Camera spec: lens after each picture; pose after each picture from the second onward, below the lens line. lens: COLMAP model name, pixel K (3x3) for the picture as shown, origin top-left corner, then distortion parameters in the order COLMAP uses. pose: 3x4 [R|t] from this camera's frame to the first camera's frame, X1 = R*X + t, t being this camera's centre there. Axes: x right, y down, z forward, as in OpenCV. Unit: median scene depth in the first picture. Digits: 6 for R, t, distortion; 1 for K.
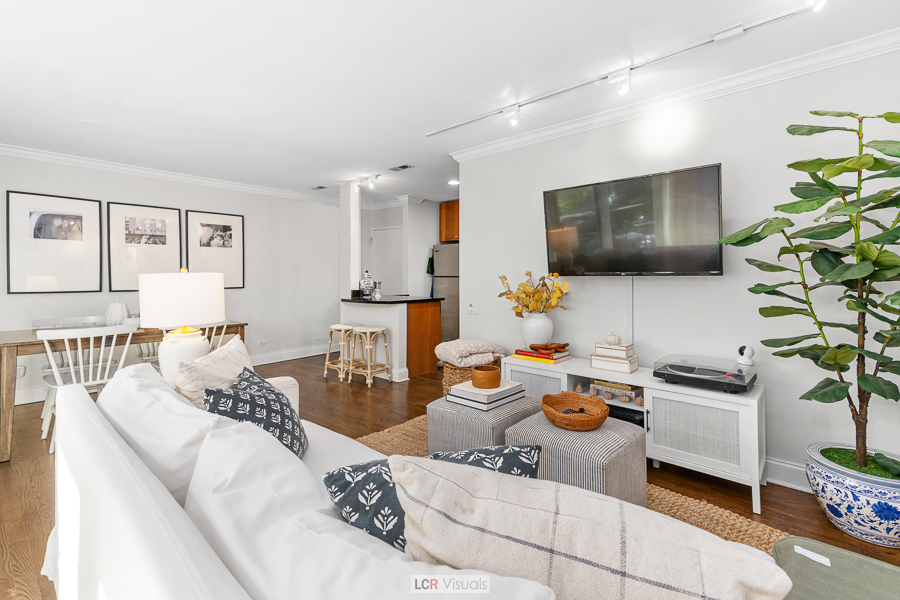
lens RADIAL K [[411.1, 0, 462.4], [0, 411.1, 283.6], [0, 0, 1]] dist [0.041404, -0.000989]
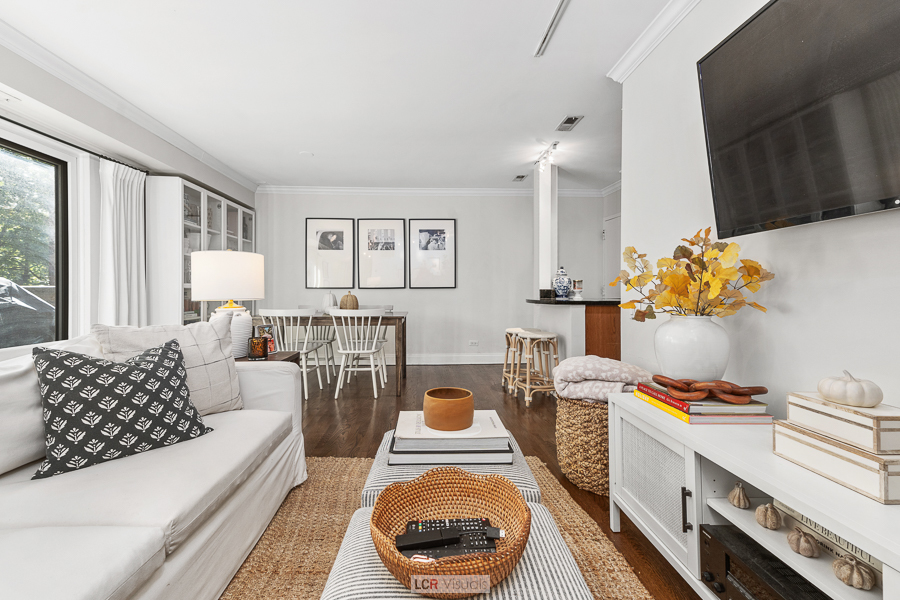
lens RADIAL K [[411.1, 0, 451.4], [0, 411.1, 294.6], [0, 0, 1]] dist [0.041404, -0.000989]
pose [[0.685530, 0.004374, -0.728031, 0.254580], [-0.012846, 0.999899, -0.006089, 0.038507], [0.727931, 0.013526, 0.685517, 0.325227]]
